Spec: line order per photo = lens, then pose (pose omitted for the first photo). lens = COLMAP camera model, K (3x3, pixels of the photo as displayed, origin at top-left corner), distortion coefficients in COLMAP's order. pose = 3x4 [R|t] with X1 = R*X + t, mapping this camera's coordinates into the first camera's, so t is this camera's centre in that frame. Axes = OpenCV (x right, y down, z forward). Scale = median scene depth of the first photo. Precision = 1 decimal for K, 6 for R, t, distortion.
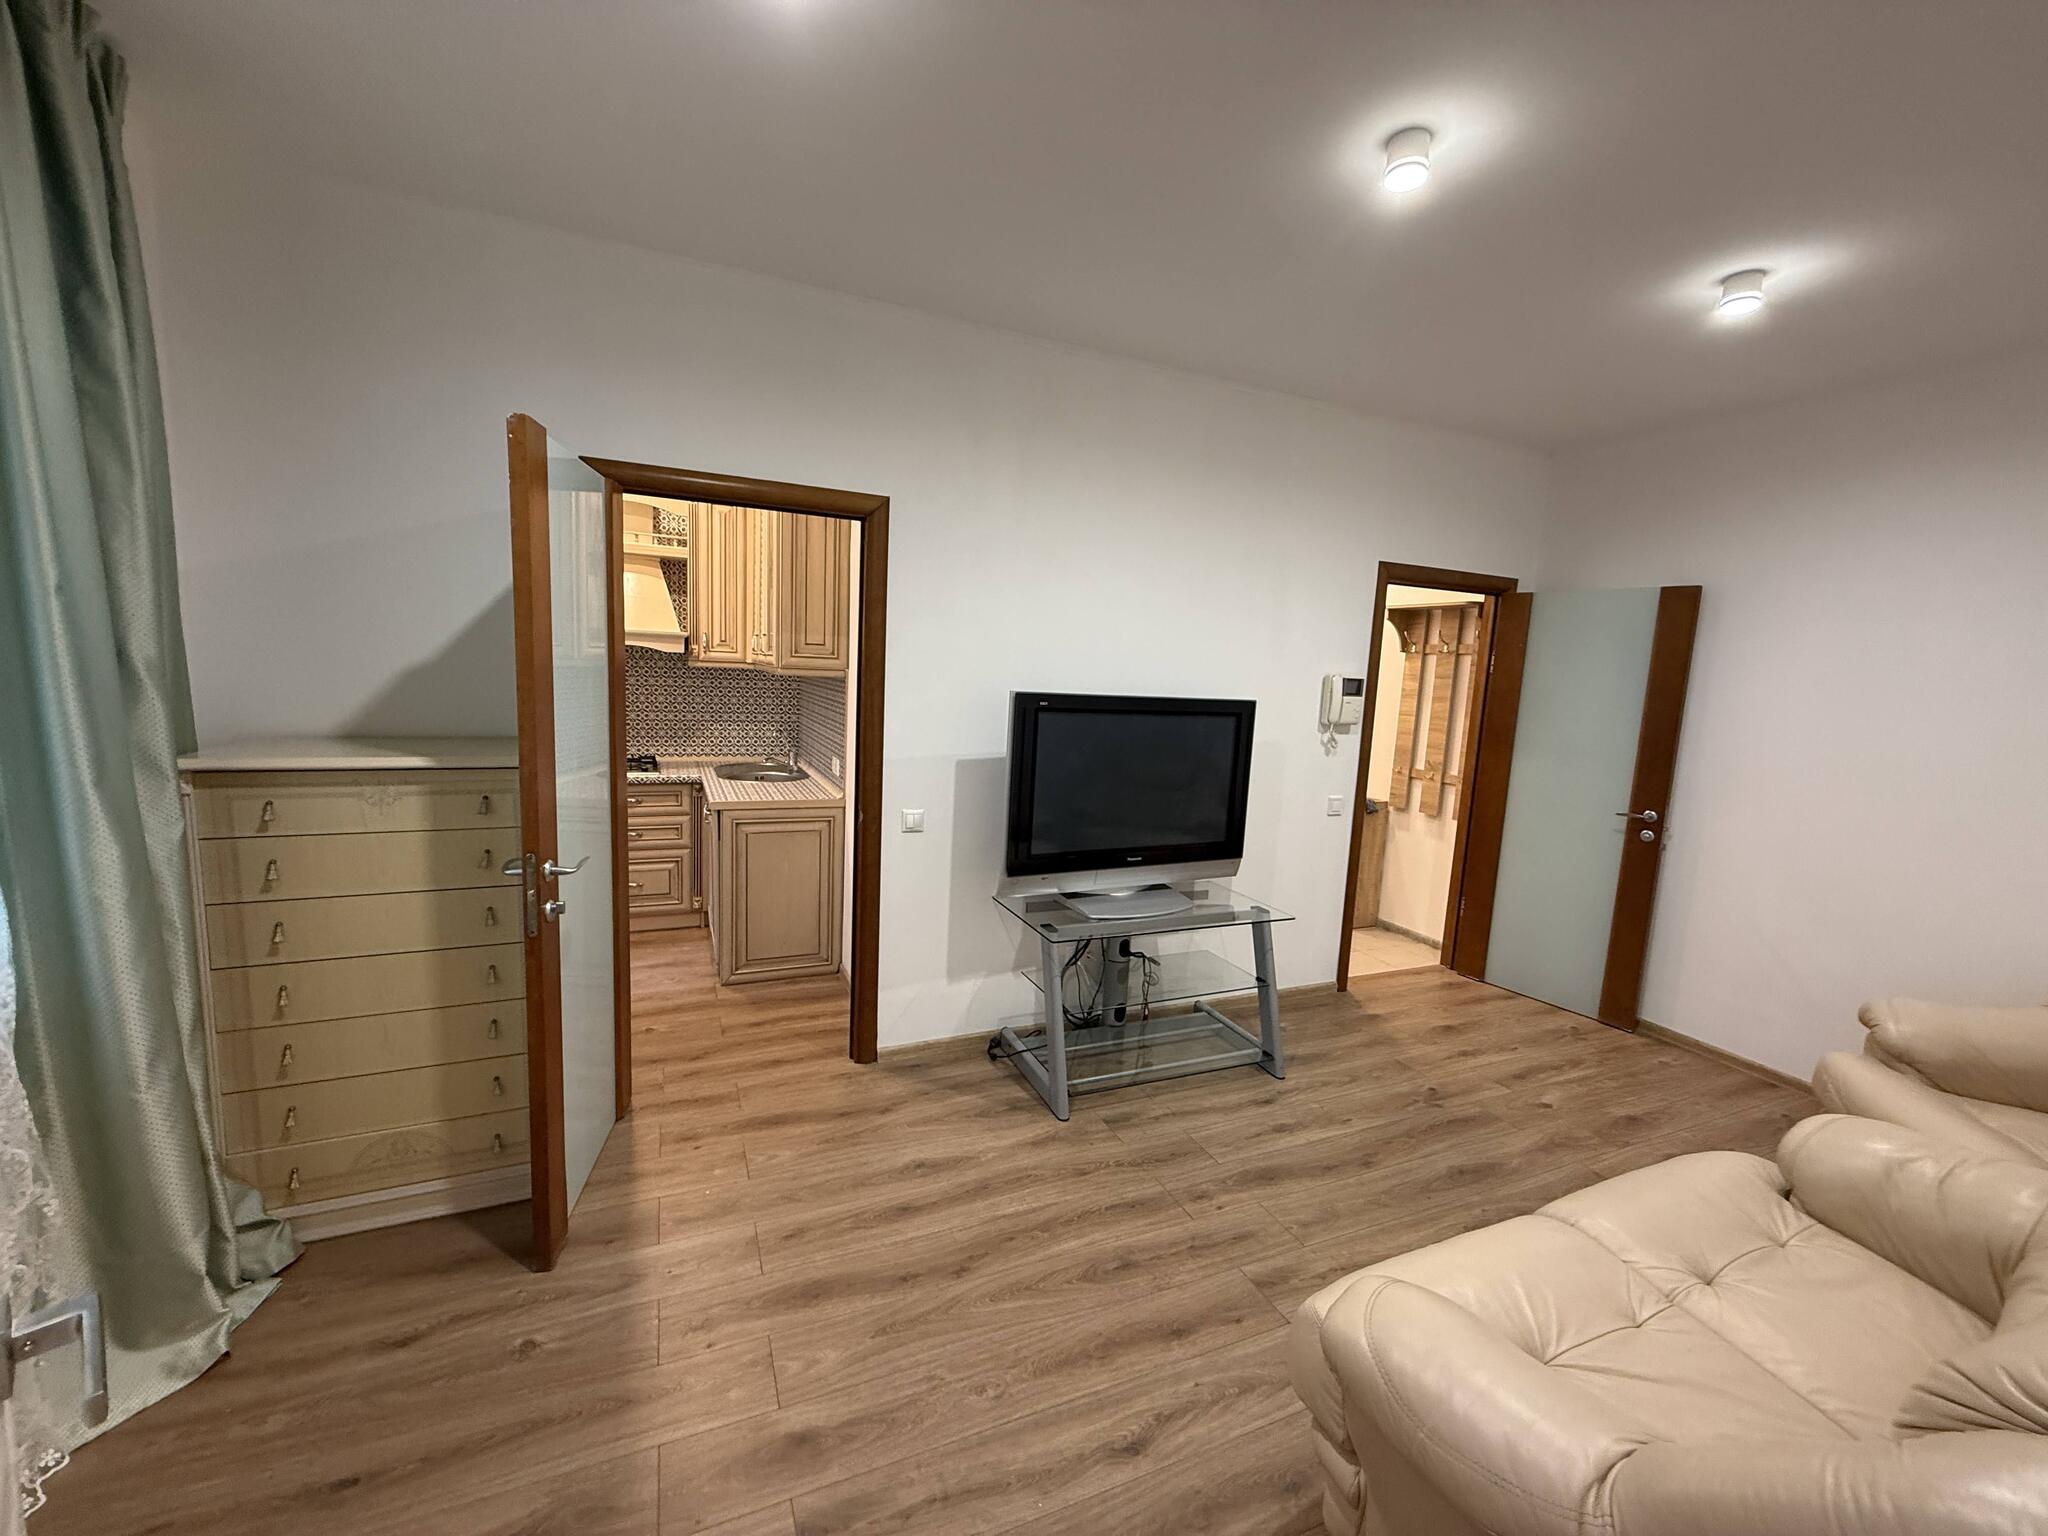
lens RADIAL K [[817.0, 0, 1023.8], [0, 817.0, 775.2], [0, 0, 1]] dist [-0.000685, -0.000024]
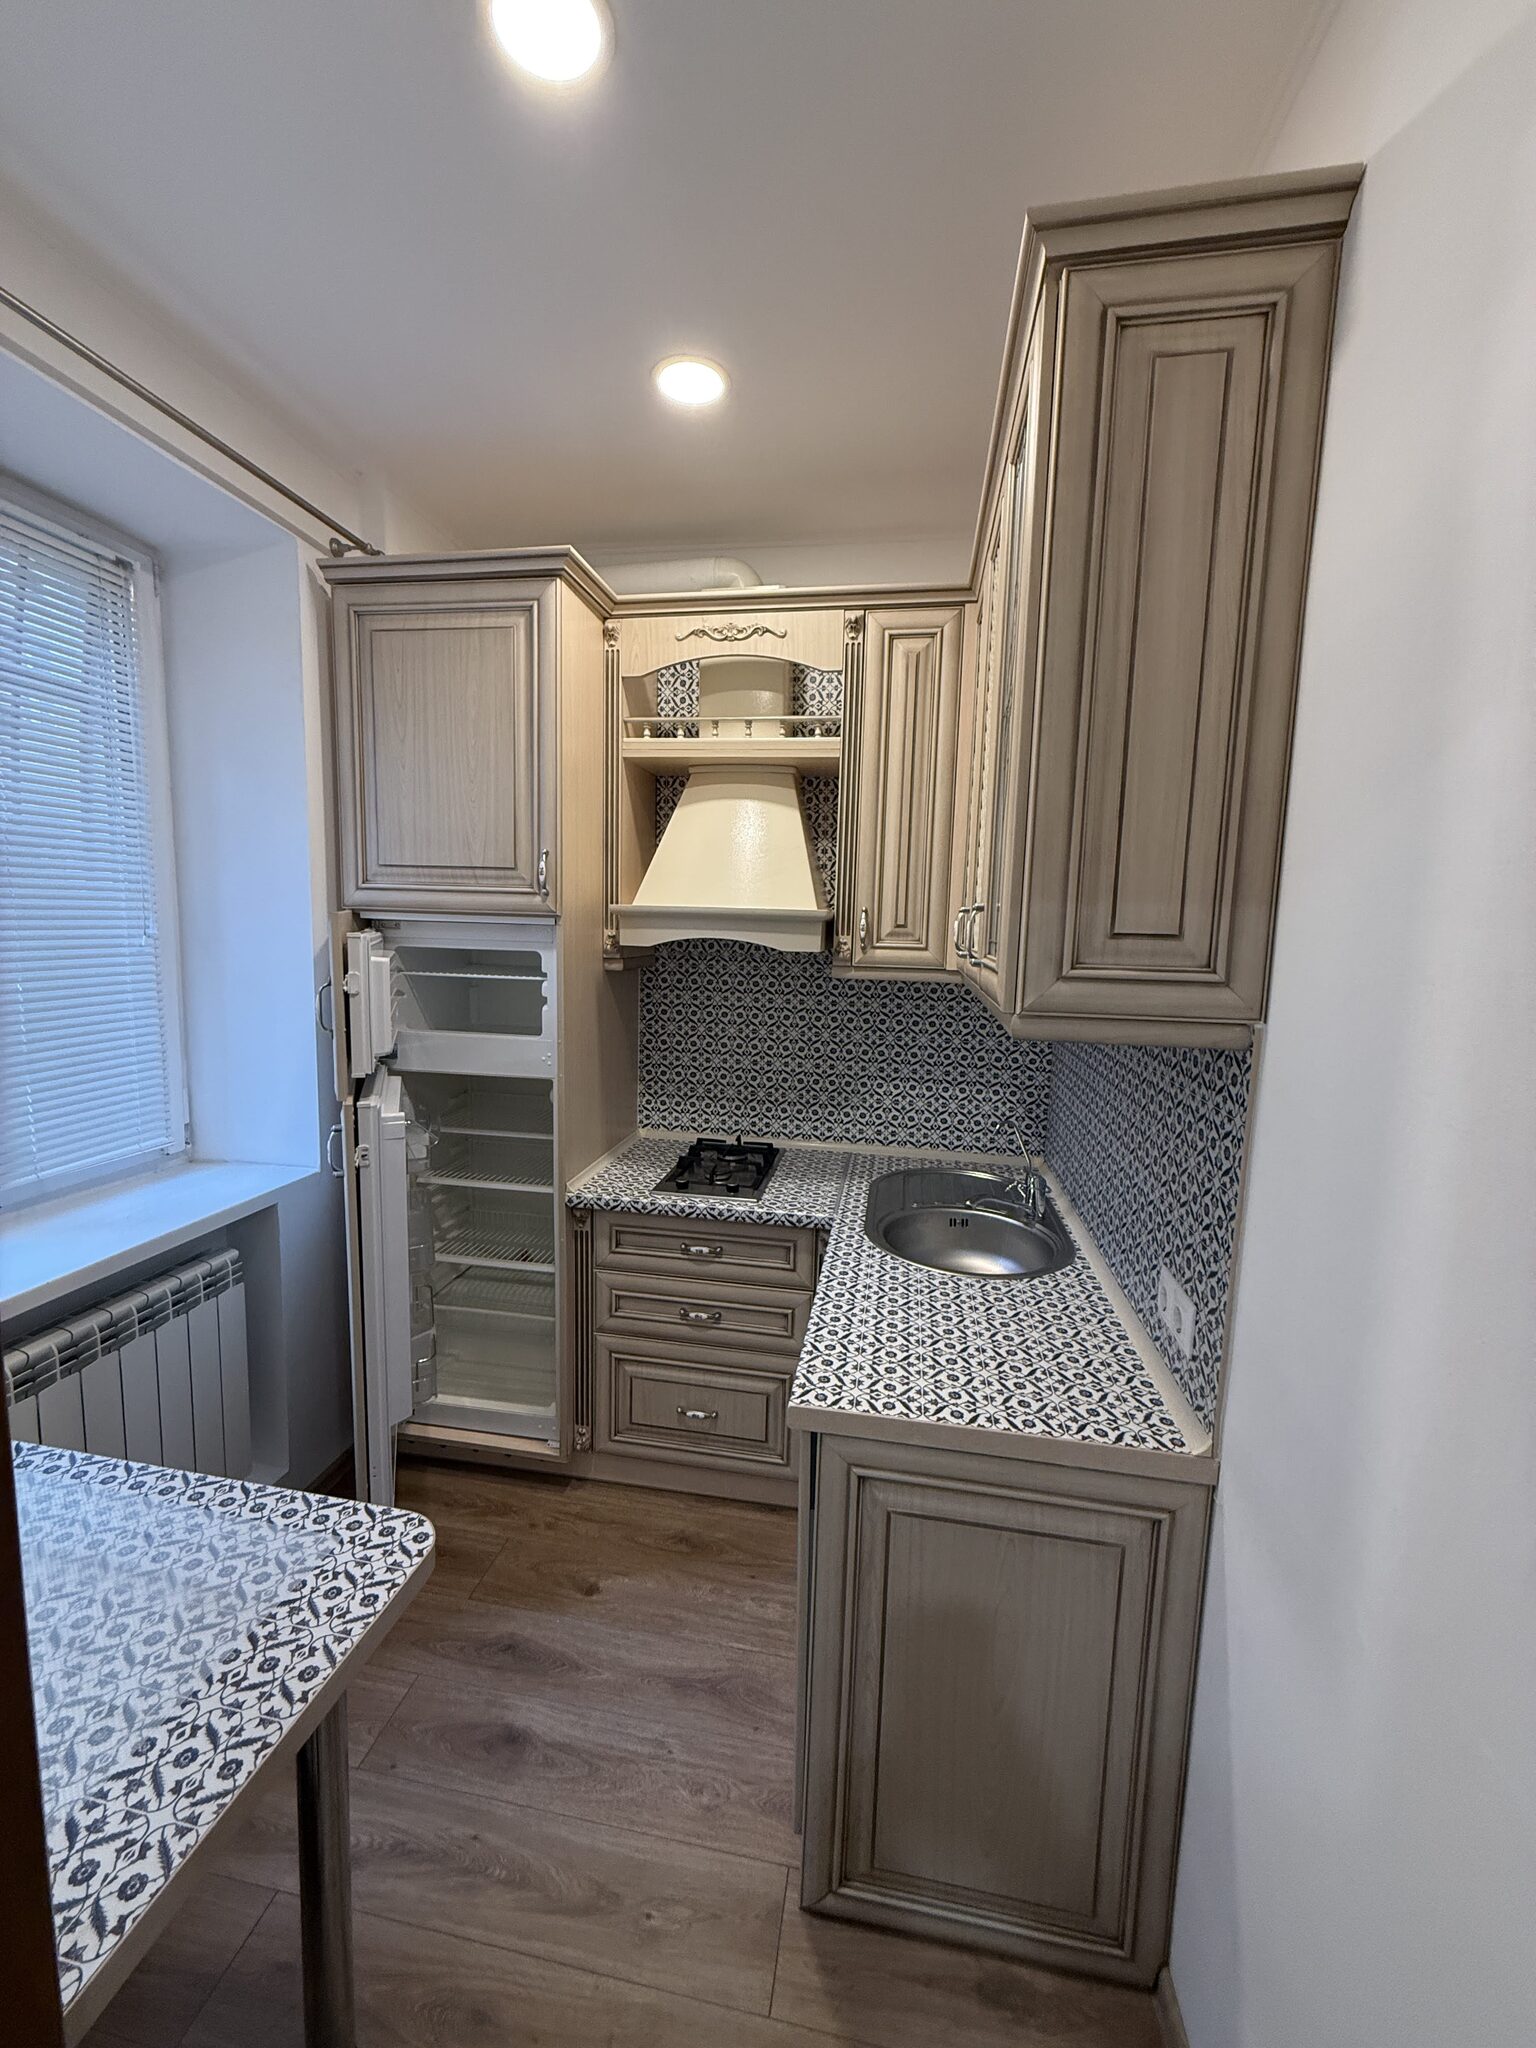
lens RADIAL K [[817.0, 0, 767.9], [0, 817.0, 1015.9], [0, 0, 1]] dist [-0.000685, -0.000024]
pose [[0.835291, 0.037791, -0.548508, -0.170844], [-0.061994, 0.997746, -0.025665, -0.095462], [0.546302, 0.055442, 0.835752, 0.567578]]
